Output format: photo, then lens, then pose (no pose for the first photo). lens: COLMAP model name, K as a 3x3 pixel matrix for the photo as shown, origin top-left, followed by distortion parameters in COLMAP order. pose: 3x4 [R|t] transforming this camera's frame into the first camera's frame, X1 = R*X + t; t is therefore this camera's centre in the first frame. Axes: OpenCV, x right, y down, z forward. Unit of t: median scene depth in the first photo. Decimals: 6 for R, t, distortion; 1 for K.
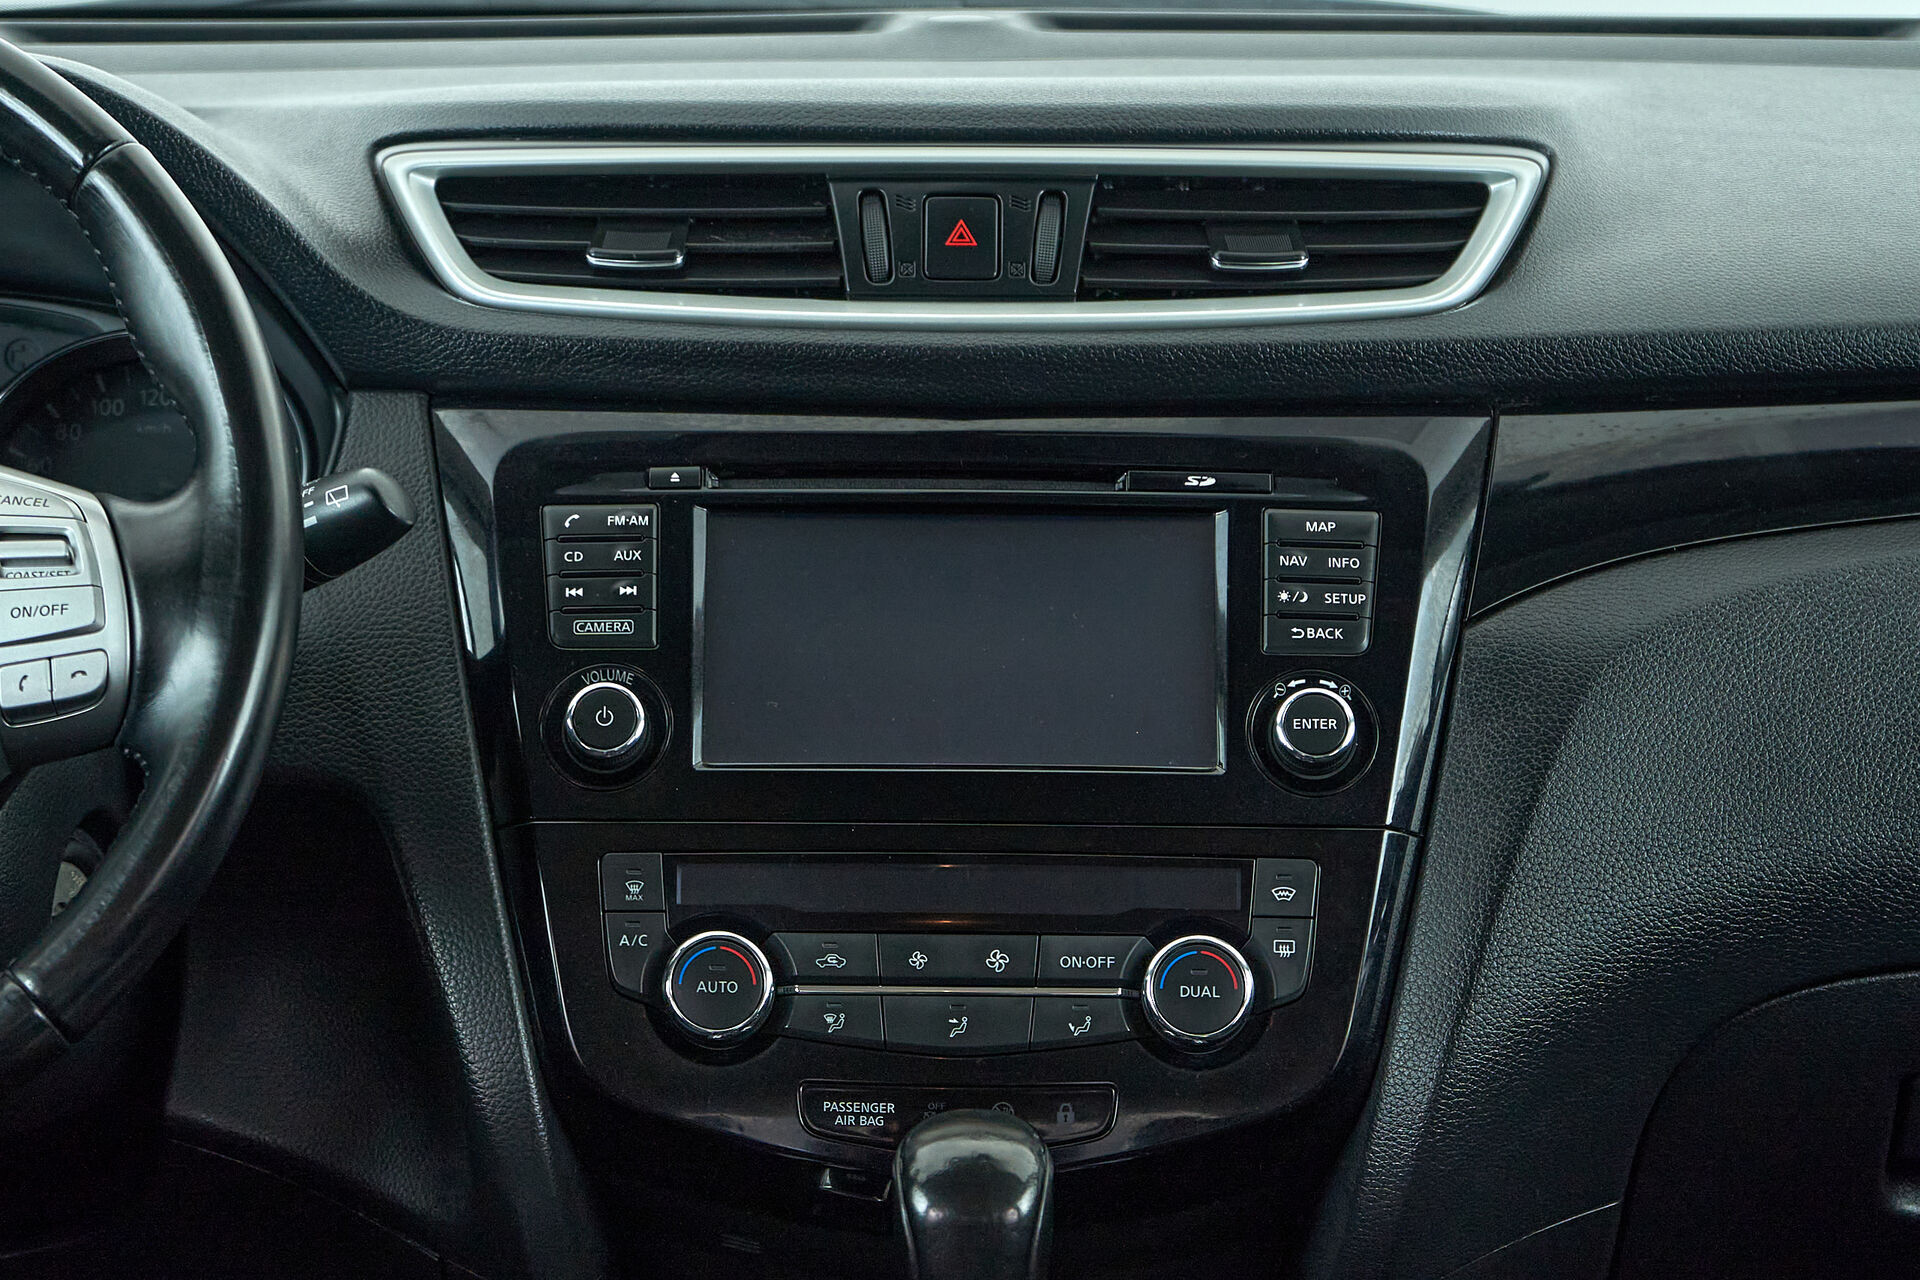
lens RADIAL K [[5686.2, 0, 955.4], [0, 5686.2, 932.7], [0, 0, 1]] dist [-0.048398, -0.419132]
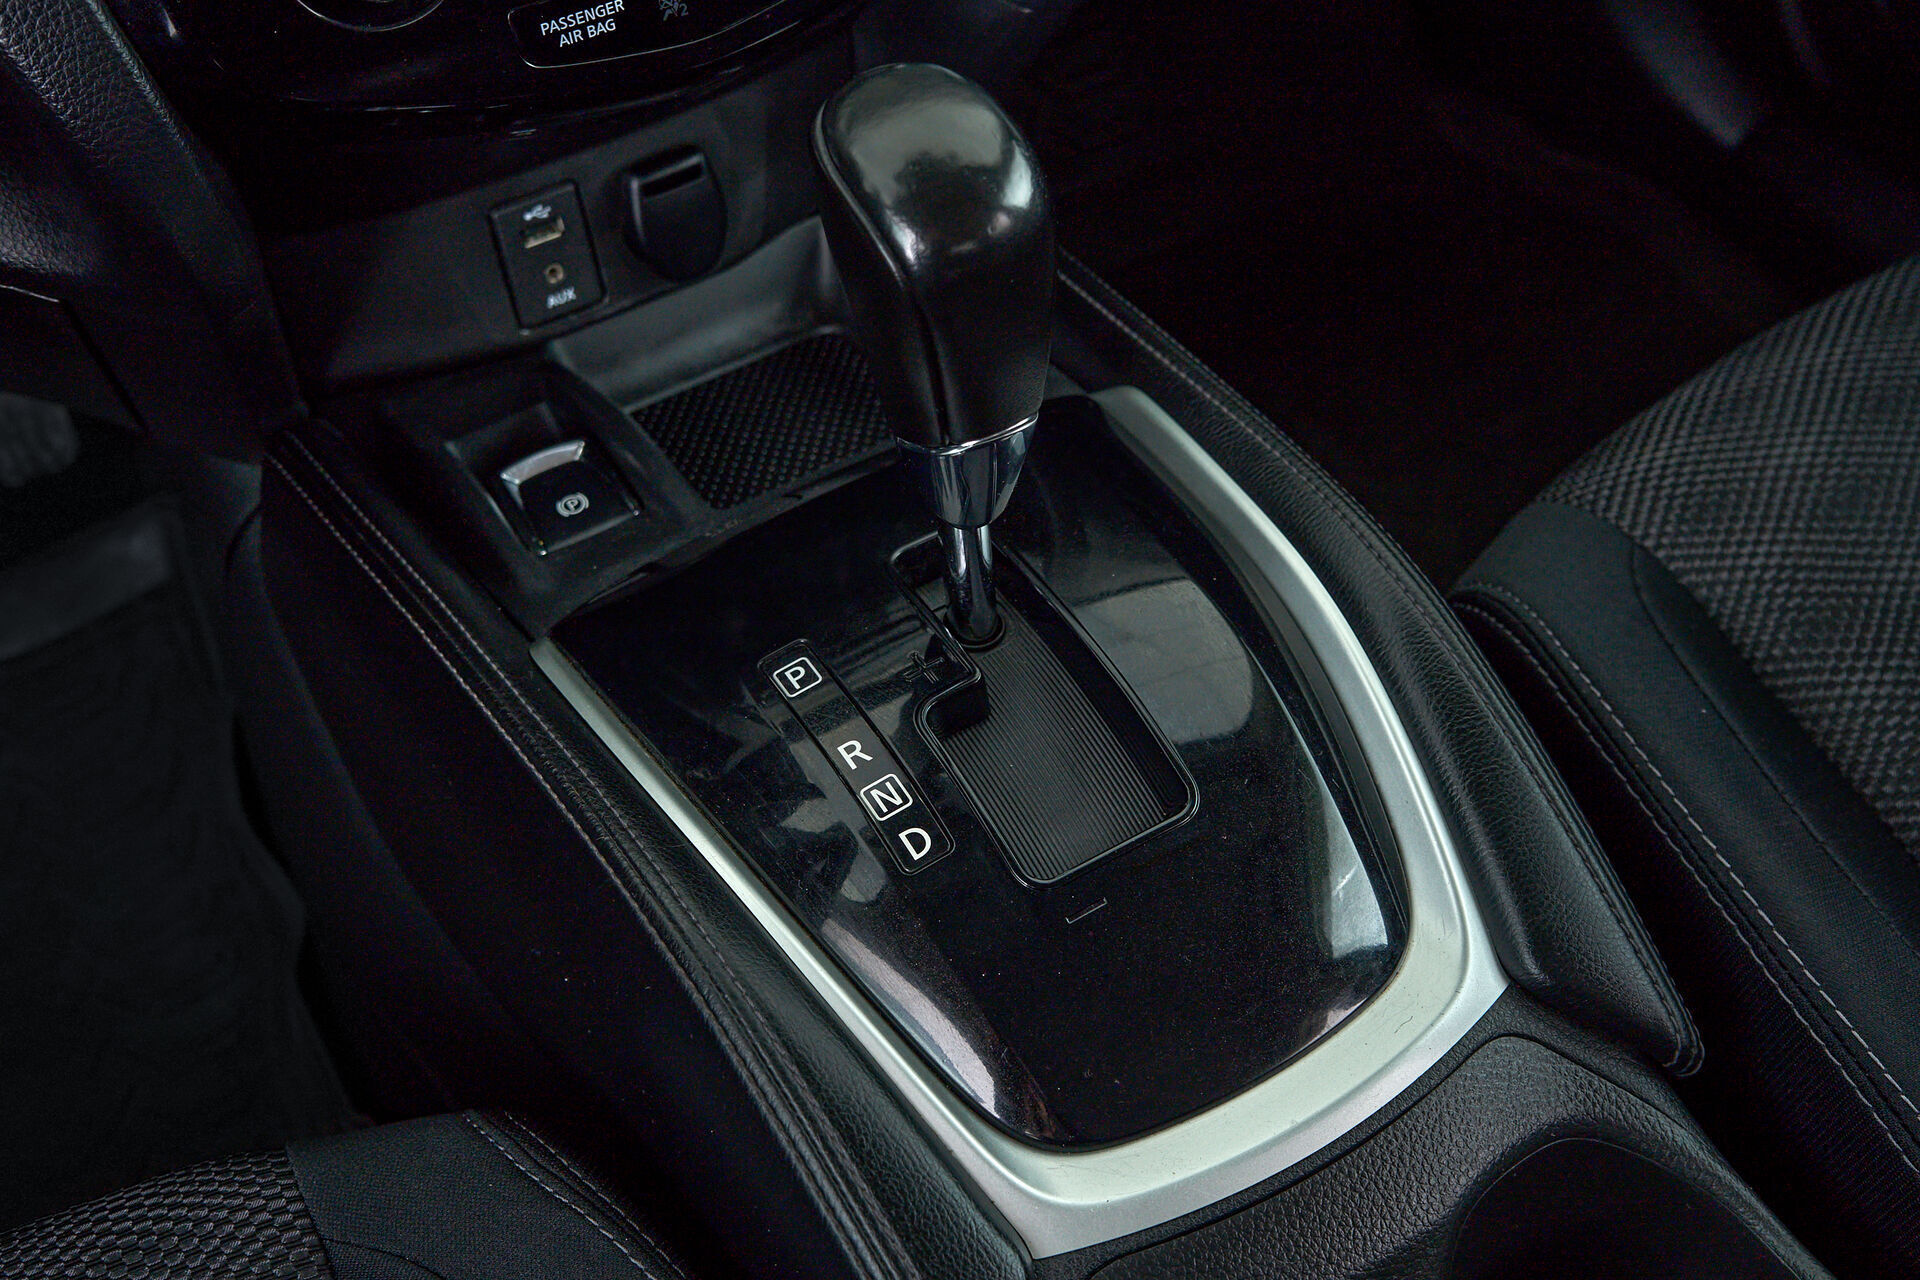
lens RADIAL K [[2318.0, 0, 960.0], [0, 2318.0, 640.0], [0, 0, 1]] dist [-0.021993, -0.010975]
pose [[0.852950, -0.405335, 0.328907, -0.113489], [0.134678, 0.779651, 0.611560, -0.091850], [-0.504319, -0.477334, 0.719593, 0.699585]]
